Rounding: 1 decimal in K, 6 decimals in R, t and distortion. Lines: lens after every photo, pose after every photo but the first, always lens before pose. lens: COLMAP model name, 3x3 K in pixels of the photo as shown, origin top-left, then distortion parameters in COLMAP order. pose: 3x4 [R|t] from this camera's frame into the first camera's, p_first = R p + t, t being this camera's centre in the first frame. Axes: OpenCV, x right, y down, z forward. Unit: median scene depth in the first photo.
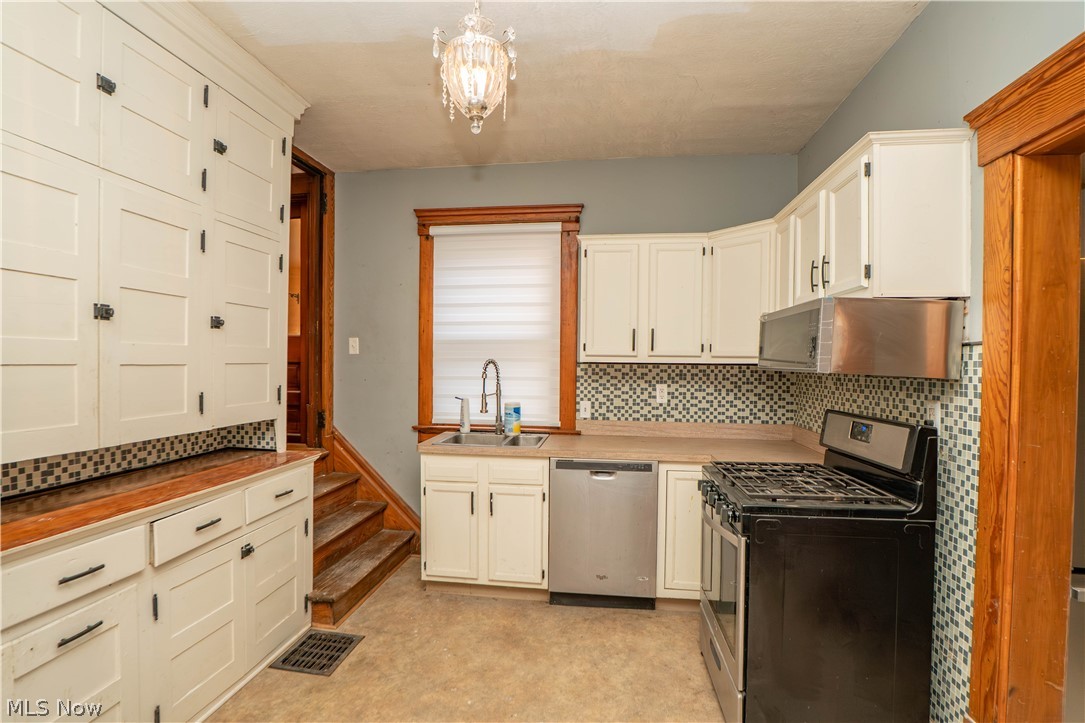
lens RADIAL K [[541.5, 0, 517.5], [0, 541.5, 360.8], [0, 0, 1]] dist [-0.039293, 0.009079]
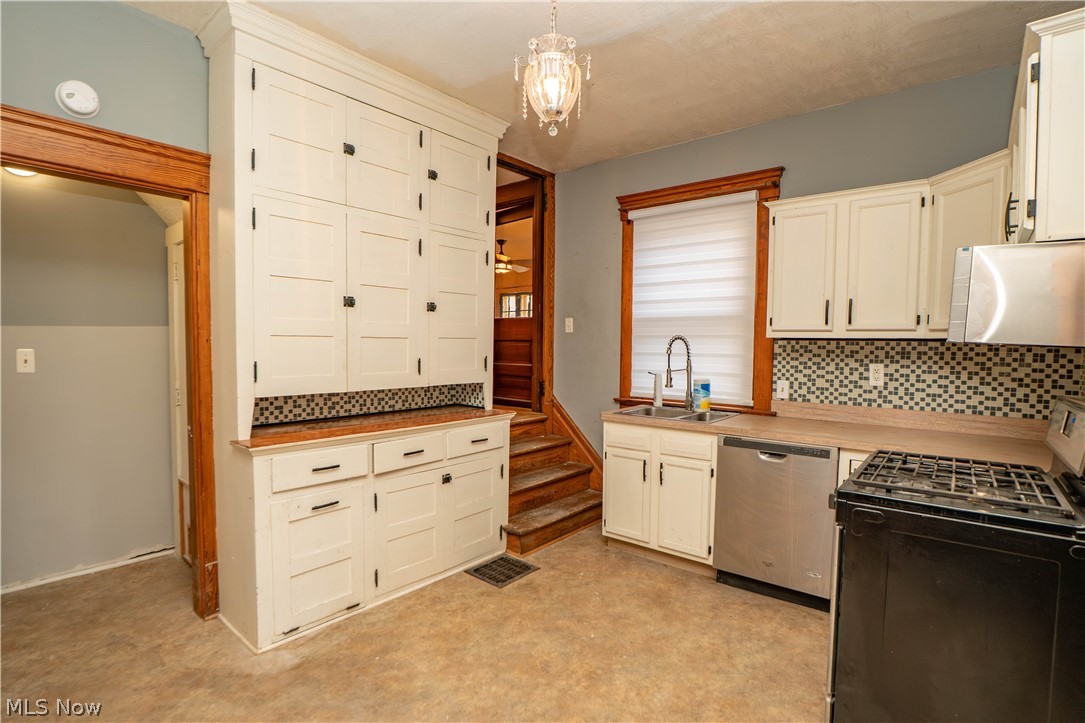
lens RADIAL K [[541.5, 0, 517.5], [0, 541.5, 360.8], [0, 0, 1]] dist [-0.039293, 0.009079]
pose [[0.840734, 0.018343, -0.541138, 0.251066], [-0.003440, 0.999587, 0.028538, 0.016840], [0.541438, -0.022132, 0.840449, -0.018429]]
